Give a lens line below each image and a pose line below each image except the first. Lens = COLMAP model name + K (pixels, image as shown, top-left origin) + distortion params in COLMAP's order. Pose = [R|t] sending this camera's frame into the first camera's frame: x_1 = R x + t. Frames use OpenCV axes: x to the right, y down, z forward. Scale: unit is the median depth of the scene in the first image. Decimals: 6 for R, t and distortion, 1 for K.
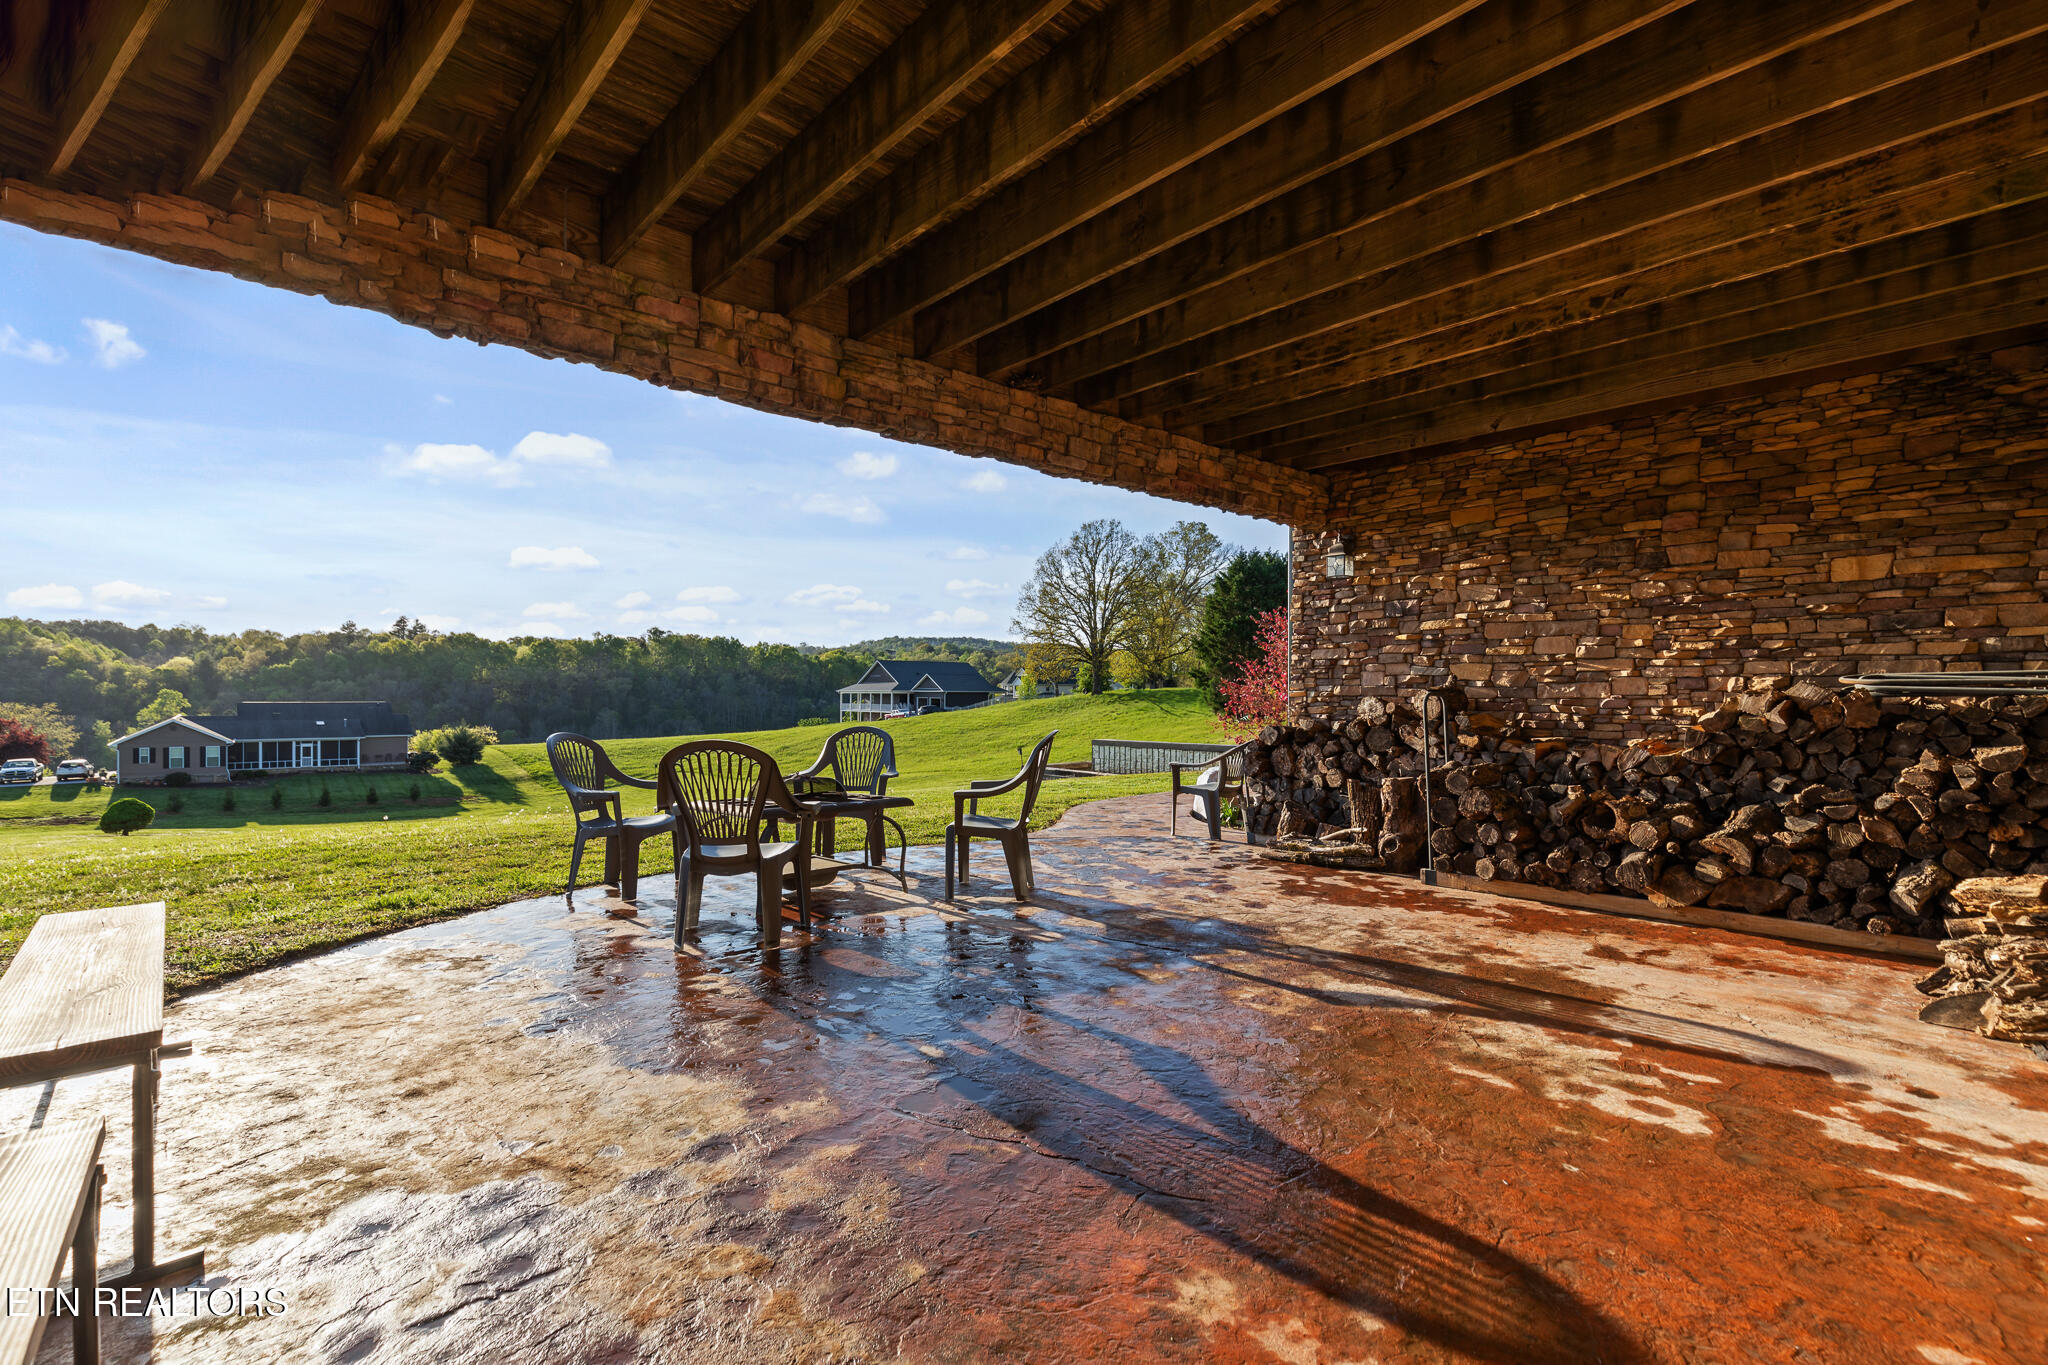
lens RADIAL K [[919.6, 0, 1018.9], [0, 919.6, 685.9], [0, 0, 1]] dist [0.002077, 0.000137]
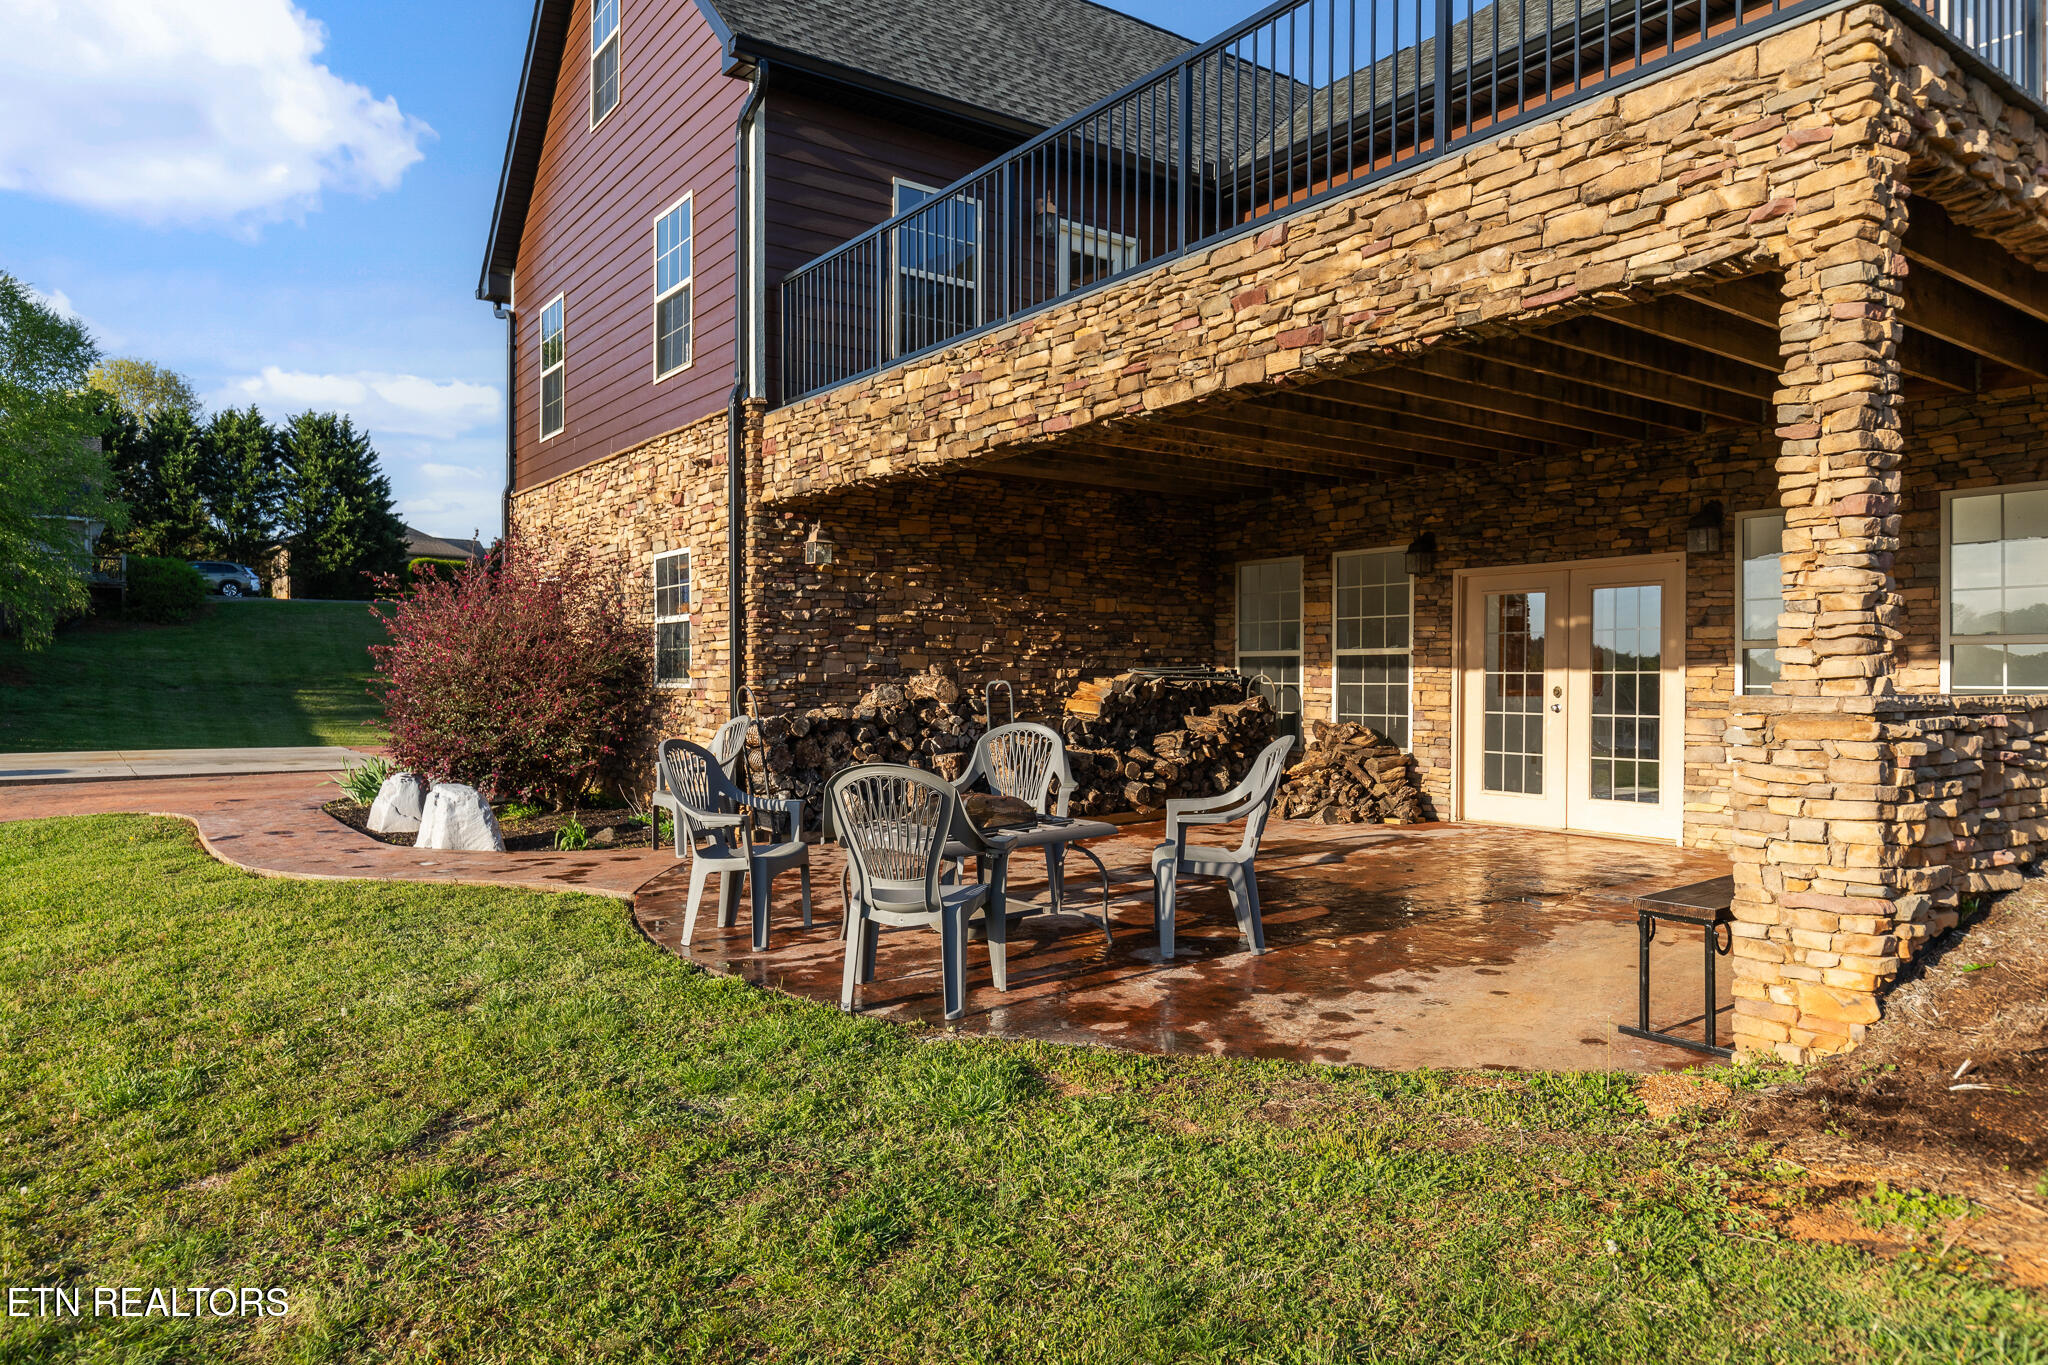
lens RADIAL K [[1311.3, 0, 1024.1], [0, 1311.3, 682.5], [0, 0, 1]] dist [-0.000084, -0.000001]
pose [[0.103563, -0.003995, 0.994615, -1.136609], [-0.005639, 0.999974, 0.004603, 0.002564], [-0.994607, -0.006085, 0.103538, 0.689693]]
